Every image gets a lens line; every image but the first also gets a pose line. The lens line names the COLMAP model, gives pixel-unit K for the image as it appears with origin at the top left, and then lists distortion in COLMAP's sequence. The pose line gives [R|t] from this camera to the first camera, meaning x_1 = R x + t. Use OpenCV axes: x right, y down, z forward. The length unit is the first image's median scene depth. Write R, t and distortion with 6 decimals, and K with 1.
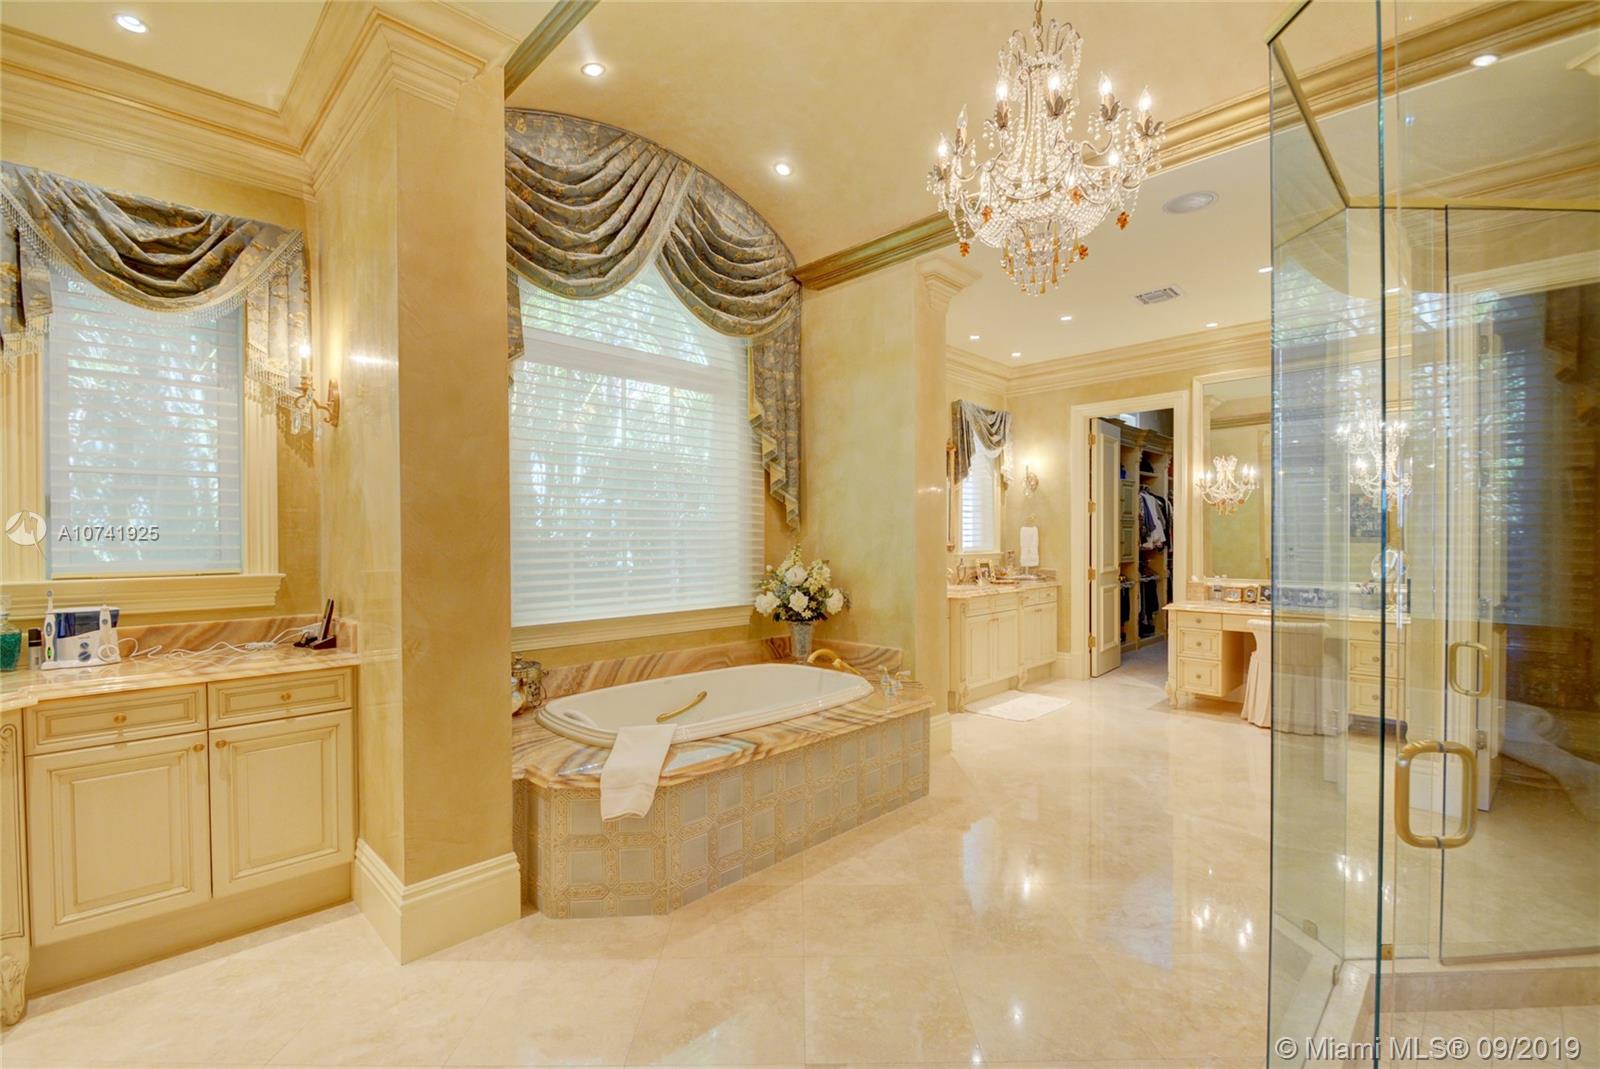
lens RADIAL K [[702.2, 0, 799.6], [0, 702.2, 541.6], [0, 0, 1]] dist [-0.006559, -0.002994]
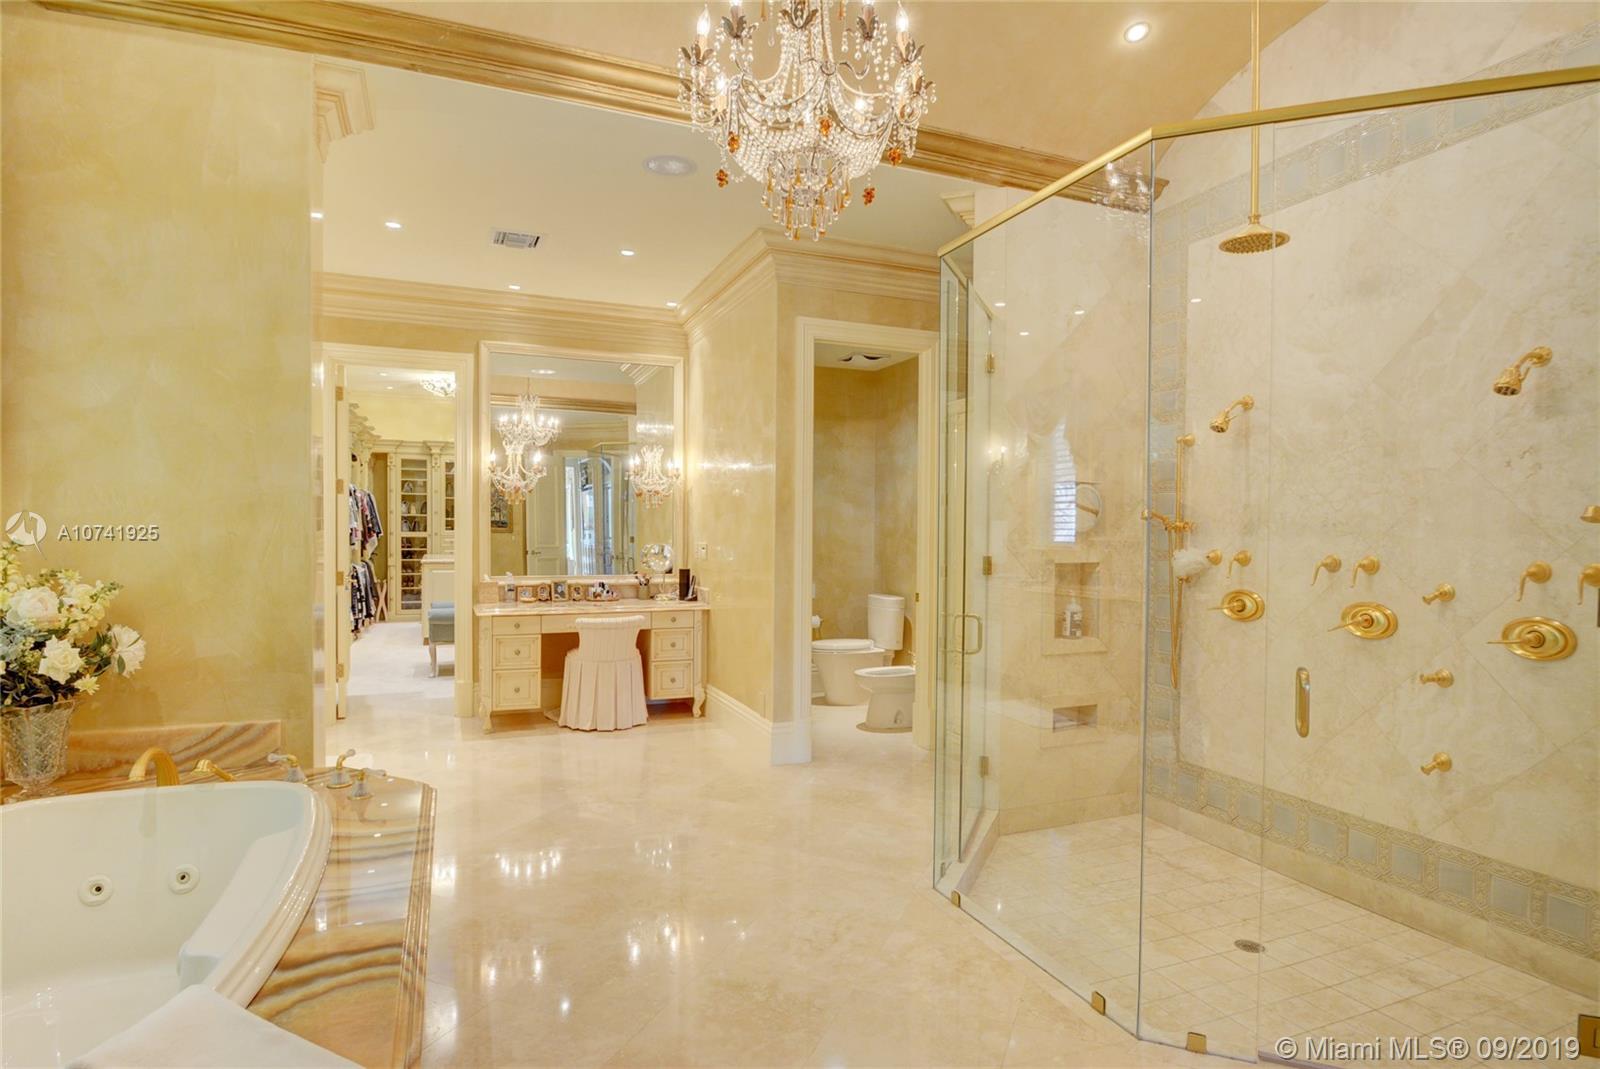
lens RADIAL K [[846.4, 0, 797.5], [0, 846.4, 537.4], [0, 0, 1]] dist [-0.006129, -0.001035]
pose [[0.396747, 0.000910, 0.917927, -0.260137], [-0.004583, 0.999989, 0.000989, 0.000924], [-0.917916, -0.004599, 0.396747, 0.272743]]
